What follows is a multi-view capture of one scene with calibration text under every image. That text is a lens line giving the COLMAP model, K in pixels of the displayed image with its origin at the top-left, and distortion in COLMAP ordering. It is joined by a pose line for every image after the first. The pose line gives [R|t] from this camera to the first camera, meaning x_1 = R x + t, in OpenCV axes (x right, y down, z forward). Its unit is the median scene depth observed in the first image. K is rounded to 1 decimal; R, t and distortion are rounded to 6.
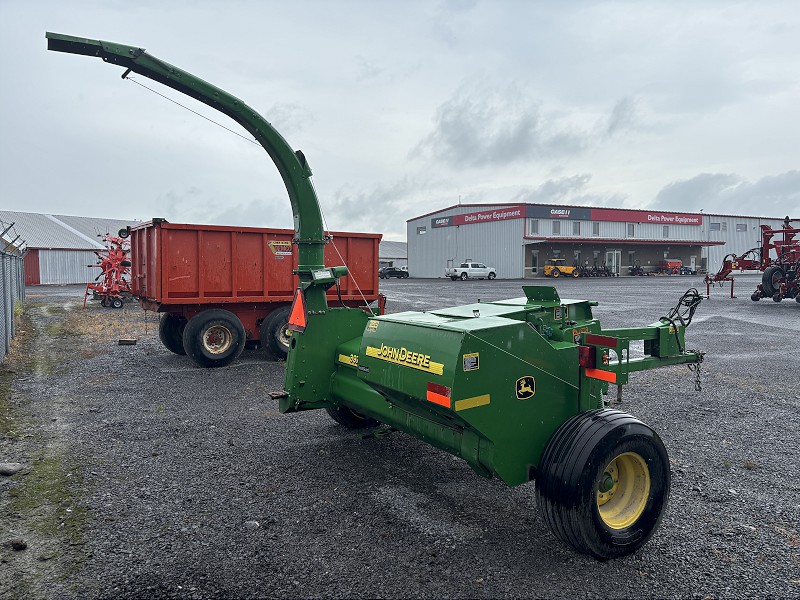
lens RADIAL K [[601.1, 0, 396.1], [0, 601.1, 305.1], [0, 0, 1]] dist [0.044109, -0.047780]
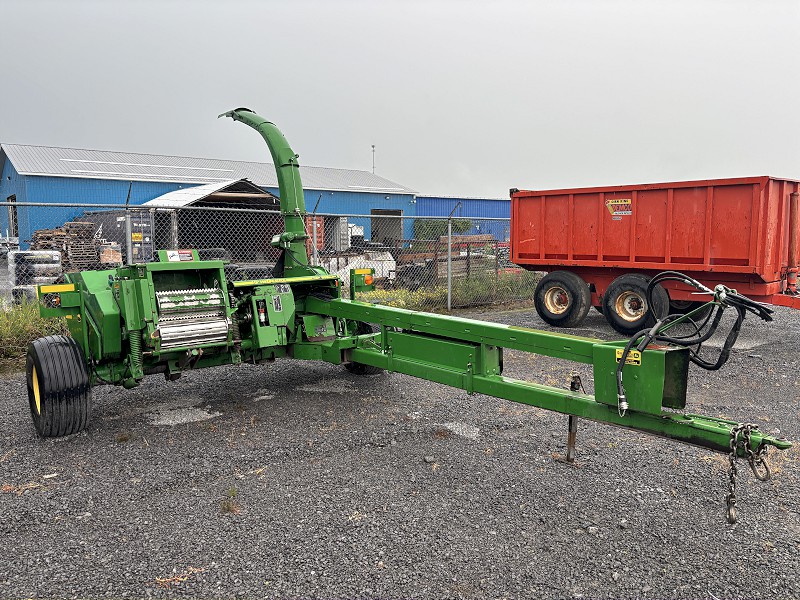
lens RADIAL K [[601.1, 0, 396.3], [0, 601.1, 293.5], [0, 0, 1]] dist [0.044109, -0.047780]
pose [[0.170158, 0.092248, -0.981089, 0.321136], [-0.049681, 0.995146, 0.084953, -0.014088], [0.984164, 0.034286, 0.173915, 0.267034]]
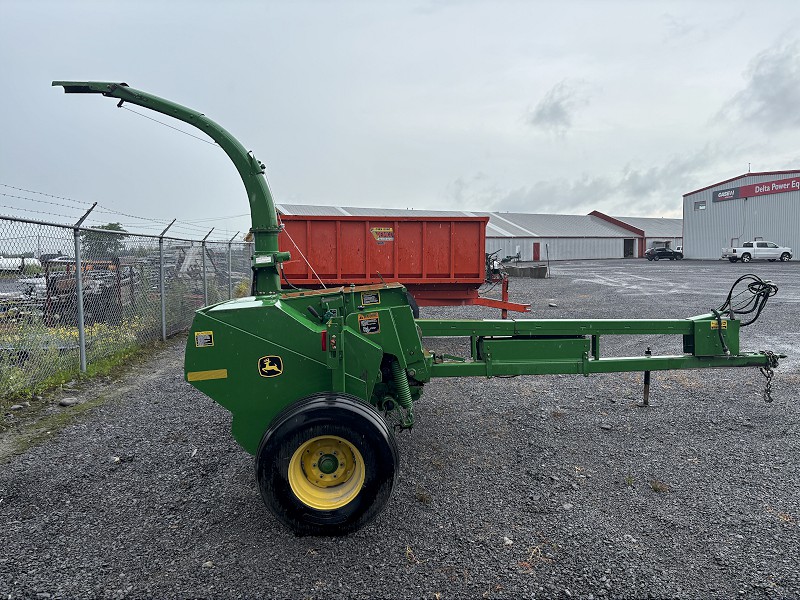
lens RADIAL K [[601.1, 0, 397.6], [0, 601.1, 301.7], [0, 0, 1]] dist [0.044109, -0.047780]
pose [[0.898453, 0.028325, -0.438155, 0.154633], [-0.017820, 0.999447, 0.028070, -0.002249], [0.438707, -0.017412, 0.898461, 0.023342]]
